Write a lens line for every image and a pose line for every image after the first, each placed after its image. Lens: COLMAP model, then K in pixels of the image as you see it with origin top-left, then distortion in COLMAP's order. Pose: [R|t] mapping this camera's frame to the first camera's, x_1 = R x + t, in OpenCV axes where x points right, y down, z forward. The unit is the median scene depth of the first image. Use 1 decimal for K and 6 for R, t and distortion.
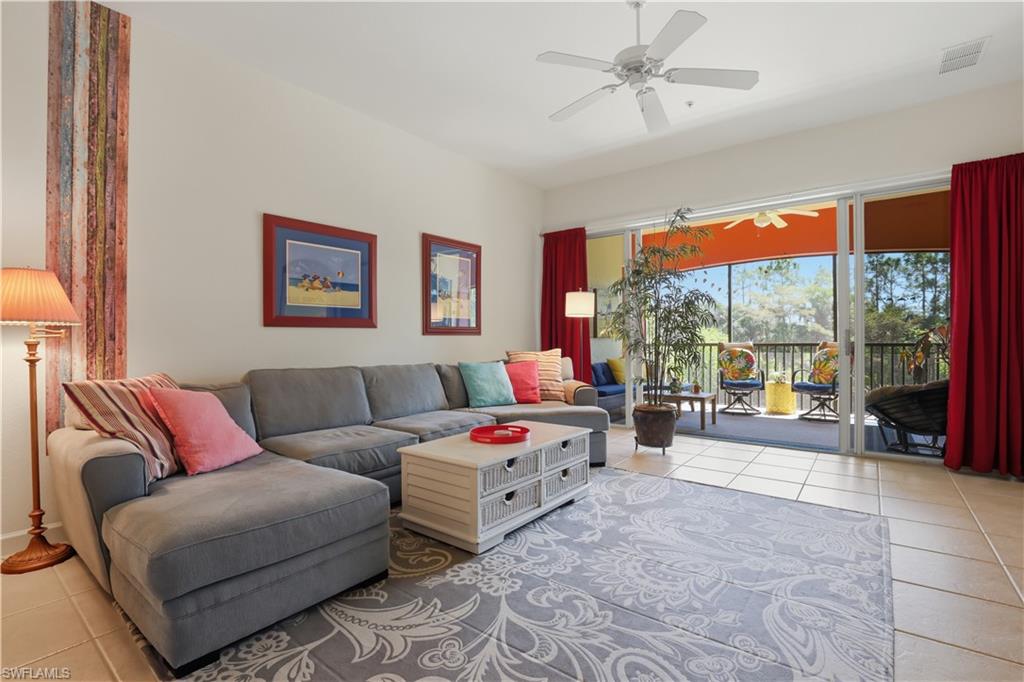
lens RADIAL K [[471.5, 0, 514.9], [0, 471.5, 342.7], [0, 0, 1]] dist [-0.032481, 0.003806]
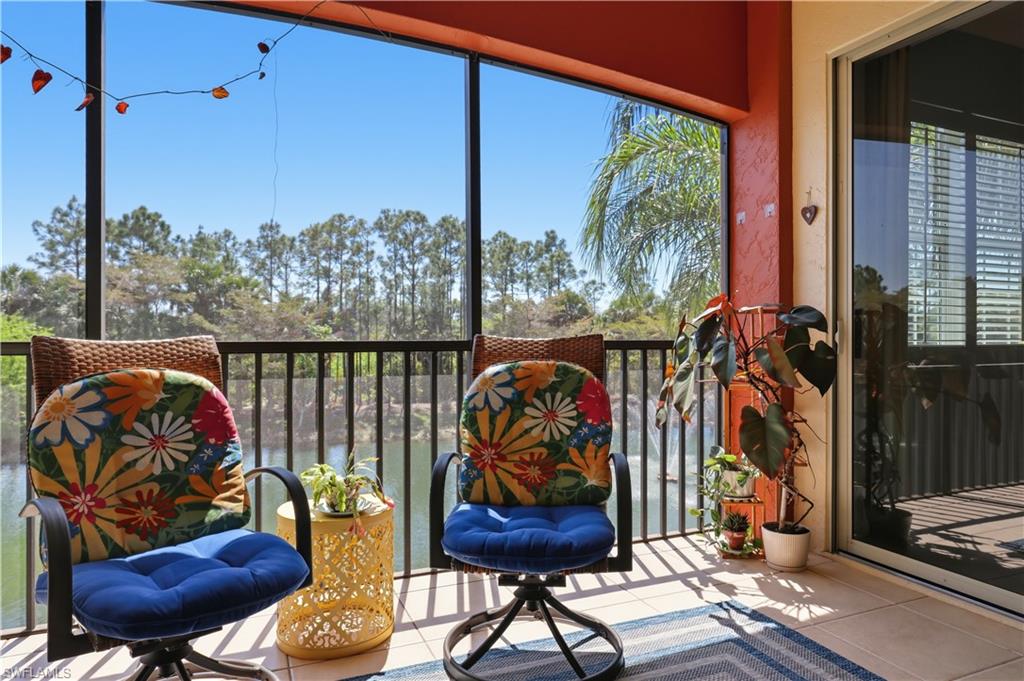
lens RADIAL K [[625.7, 0, 510.6], [0, 625.7, 338.9], [0, 0, 1]] dist [-0.004634, -0.001236]
pose [[0.482429, 0.004755, 0.875922, 0.064012], [0.000333, 0.999984, -0.005612, 0.000301], [-0.875935, 0.002999, 0.482419, 0.147904]]
